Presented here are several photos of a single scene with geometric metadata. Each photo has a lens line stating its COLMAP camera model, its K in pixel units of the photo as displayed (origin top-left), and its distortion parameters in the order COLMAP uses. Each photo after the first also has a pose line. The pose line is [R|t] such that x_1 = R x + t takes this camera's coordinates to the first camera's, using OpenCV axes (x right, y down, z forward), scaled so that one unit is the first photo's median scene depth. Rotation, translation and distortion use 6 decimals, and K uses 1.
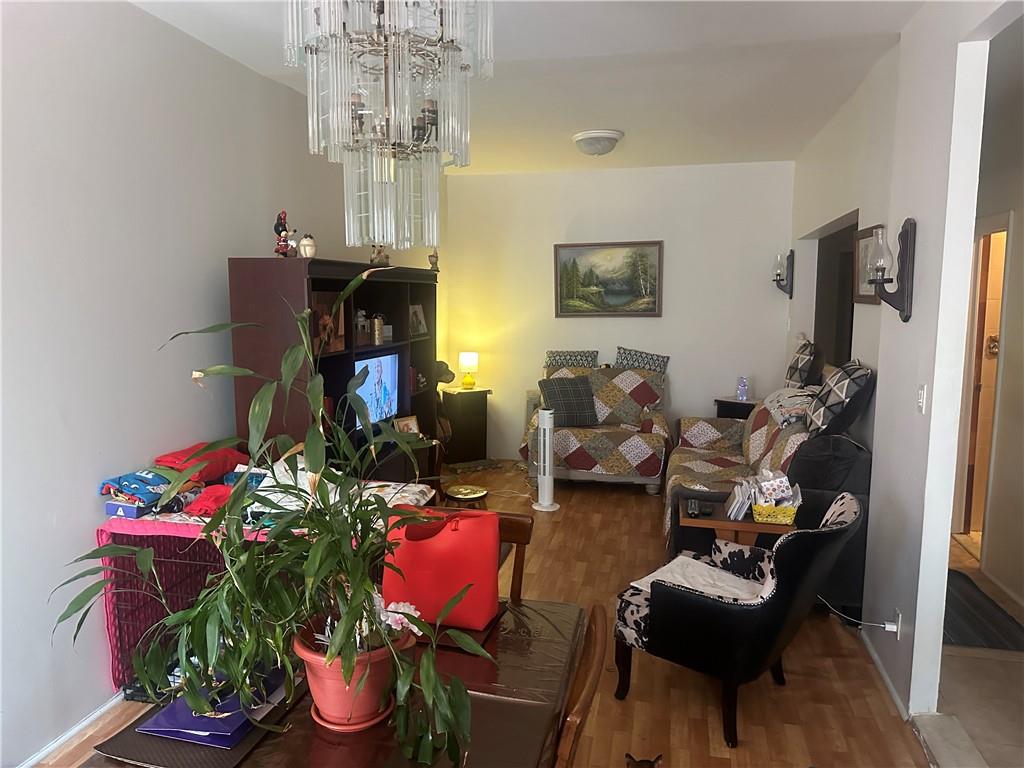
lens RADIAL K [[724.2, 0, 505.6], [0, 724.2, 383.8], [0, 0, 1]] dist [0.049169, -0.052719]
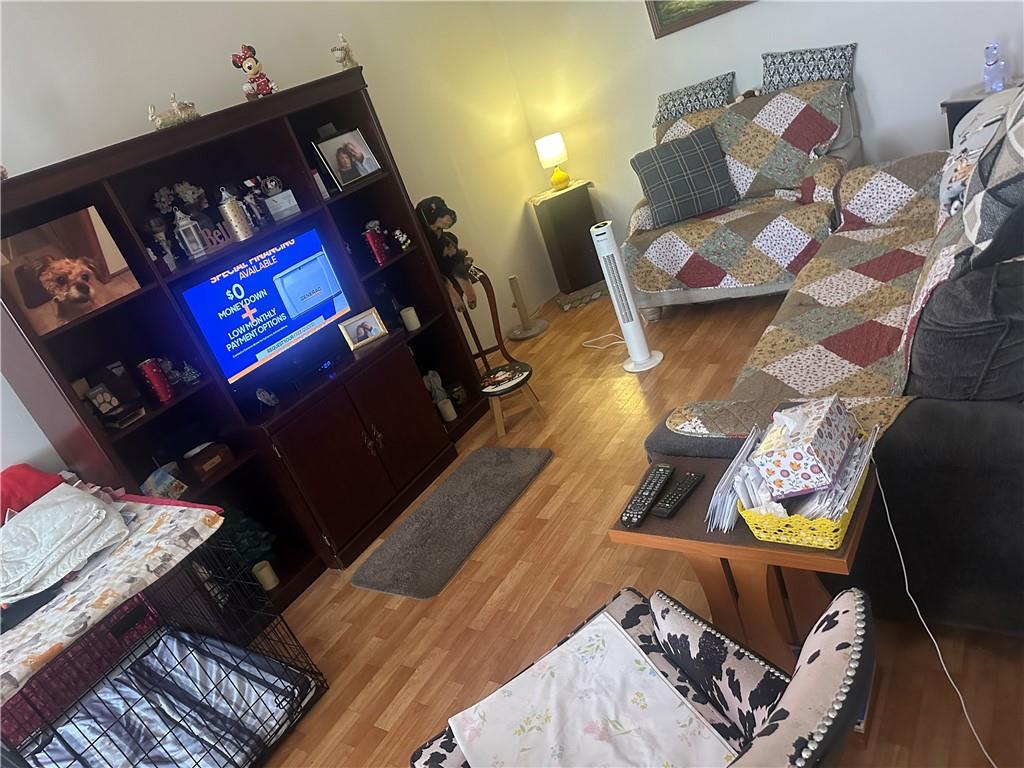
lens RADIAL K [[724.2, 0, 516.6], [0, 724.2, 385.6], [0, 0, 1]] dist [0.049169, -0.052719]
pose [[0.877331, -0.137640, -0.459722, 0.236424], [0.291259, 0.914087, 0.282160, -0.033949], [0.381389, -0.381446, 0.842046, 0.334204]]
